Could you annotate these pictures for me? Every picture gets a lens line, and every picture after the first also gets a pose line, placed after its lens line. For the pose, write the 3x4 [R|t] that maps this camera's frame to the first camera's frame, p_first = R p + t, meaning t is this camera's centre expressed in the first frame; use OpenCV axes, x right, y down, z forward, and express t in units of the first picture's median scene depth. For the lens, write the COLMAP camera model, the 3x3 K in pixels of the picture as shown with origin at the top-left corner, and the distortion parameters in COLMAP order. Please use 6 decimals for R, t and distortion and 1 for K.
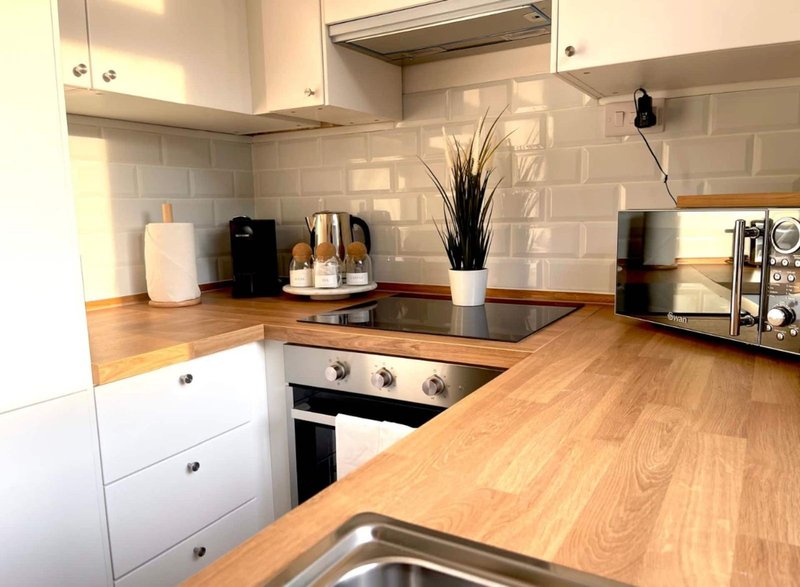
lens RADIAL K [[602.0, 0, 400.0], [0, 602.0, 293.5], [0, 0, 1]] dist [0.035005, 0.000007]
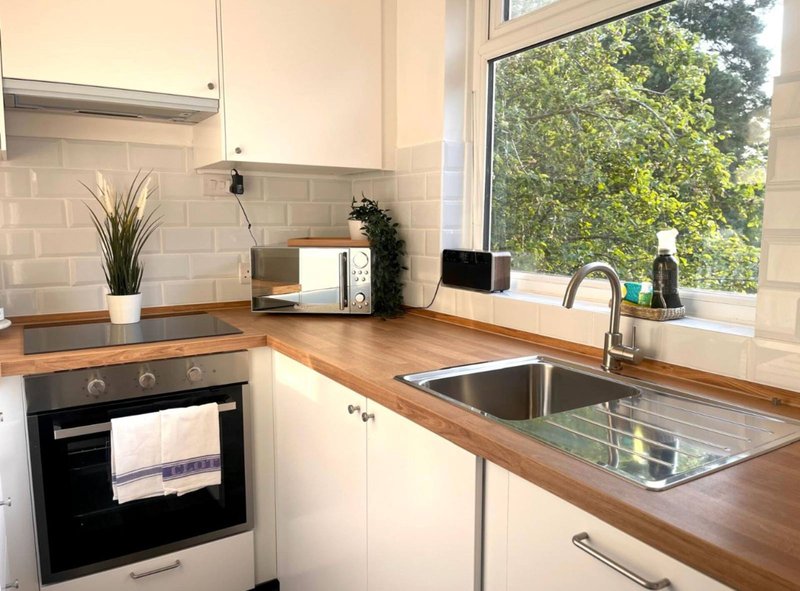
lens RADIAL K [[602.0, 0, 400.0], [0, 602.0, 295.5], [0, 0, 1]] dist [0.035005, 0.000007]
pose [[0.469121, -0.086202, 0.878917, -0.725064], [0.112257, 0.992972, 0.037472, -0.021428], [-0.875970, 0.081086, 0.475501, -0.081733]]
